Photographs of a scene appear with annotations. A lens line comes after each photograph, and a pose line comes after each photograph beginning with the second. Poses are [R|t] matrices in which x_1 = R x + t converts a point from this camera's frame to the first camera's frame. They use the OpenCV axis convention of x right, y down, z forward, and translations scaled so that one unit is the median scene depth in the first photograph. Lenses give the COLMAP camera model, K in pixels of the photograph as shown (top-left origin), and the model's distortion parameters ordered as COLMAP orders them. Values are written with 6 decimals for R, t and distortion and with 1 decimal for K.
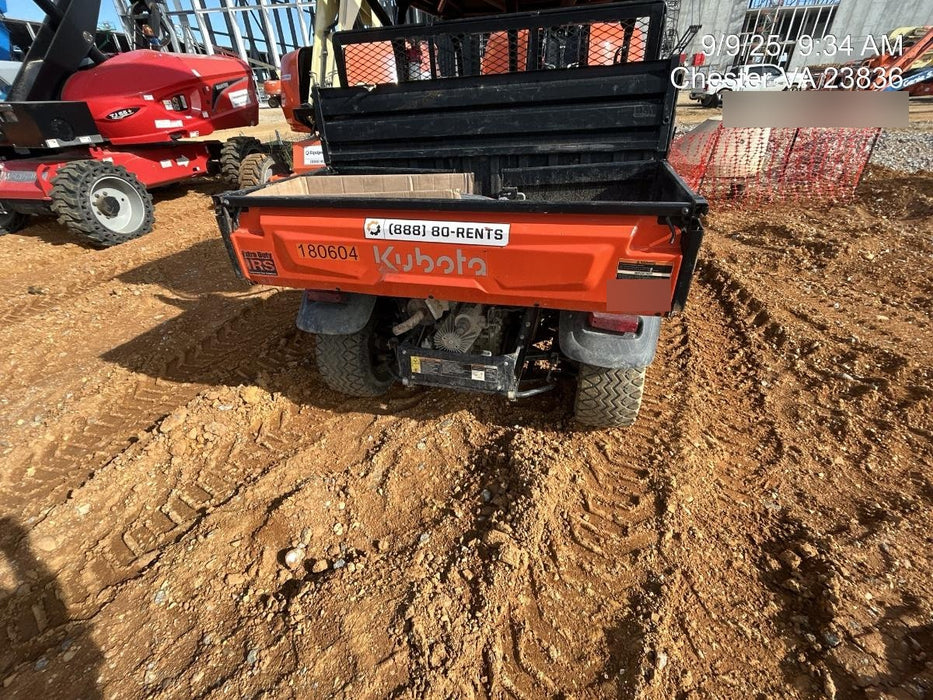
lens RADIAL K [[417.7, 0, 466.7], [0, 417.7, 339.1], [0, 0, 1]] dist [-0.004438, 0.001394]
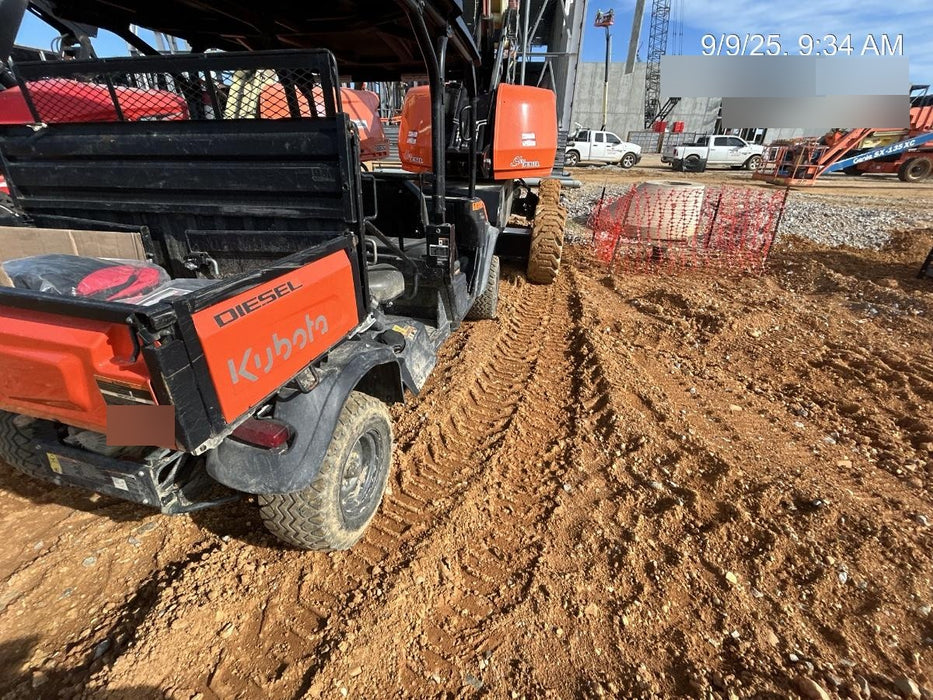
lens RADIAL K [[417.7, 0, 466.7], [0, 417.7, 339.1], [0, 0, 1]] dist [-0.004438, 0.001394]
pose [[0.998239, 0.053168, 0.026295, 0.445232], [-0.050498, 0.994338, -0.093499, -0.099439], [-0.031117, 0.092007, 0.995272, 0.122436]]
